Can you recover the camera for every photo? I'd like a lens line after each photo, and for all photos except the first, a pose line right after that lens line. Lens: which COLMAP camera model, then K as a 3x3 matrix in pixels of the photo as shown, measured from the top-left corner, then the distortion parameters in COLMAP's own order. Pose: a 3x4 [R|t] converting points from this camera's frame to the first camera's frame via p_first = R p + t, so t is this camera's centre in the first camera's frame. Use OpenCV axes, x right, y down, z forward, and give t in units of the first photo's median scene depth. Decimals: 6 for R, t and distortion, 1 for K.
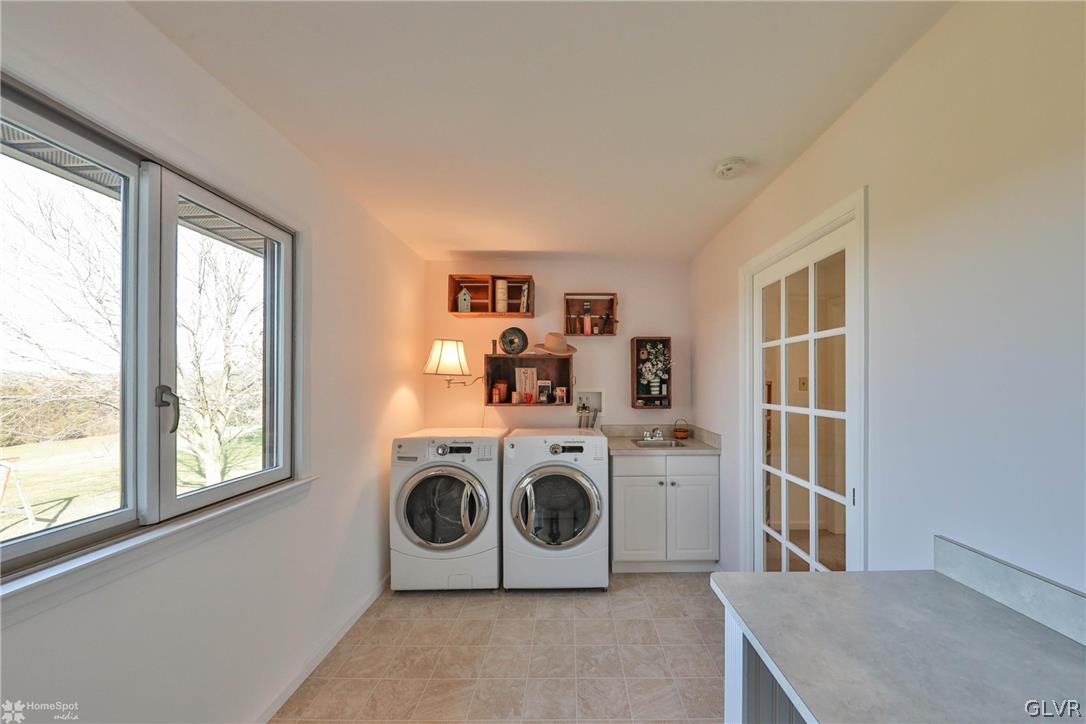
lens RADIAL K [[384.9, 0, 543.8], [0, 384.9, 381.0], [0, 0, 1]] dist [-0.000482, -0.000060]
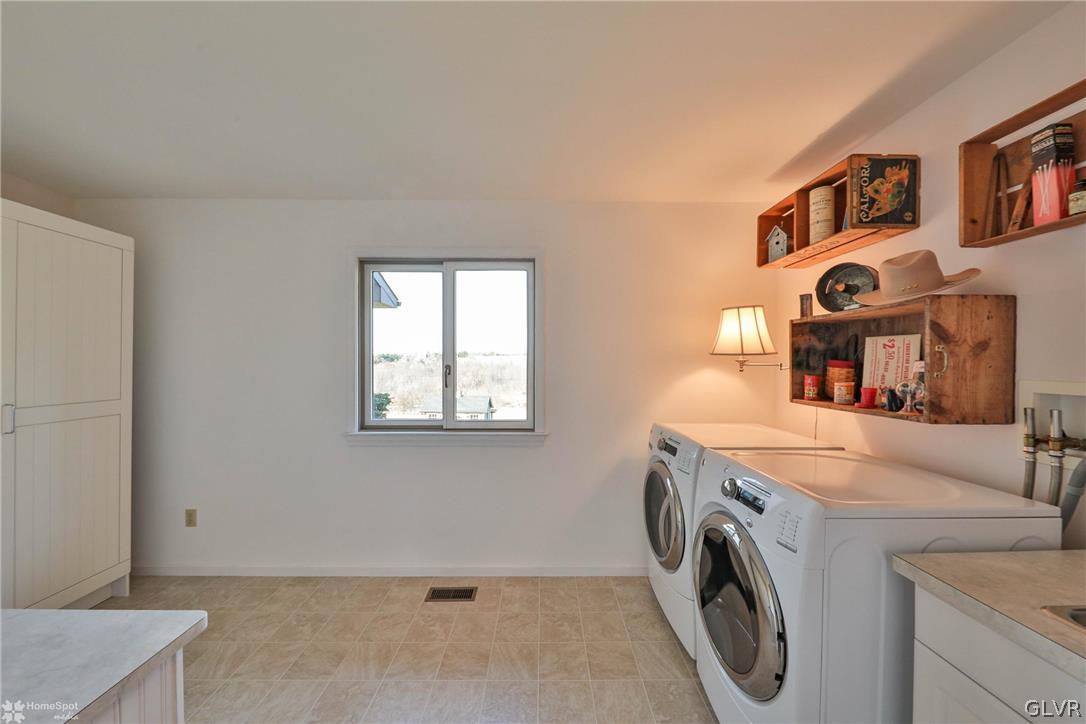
lens RADIAL K [[365.3, 0, 543.0], [0, 365.3, 362.0], [0, 0, 1]] dist [-0.000703, -0.000138]
pose [[0.070927, 0.001933, -0.997480, 0.414744], [0.001728, 0.999996, 0.002061, -0.002500], [0.997480, -0.001870, 0.070924, 0.549308]]
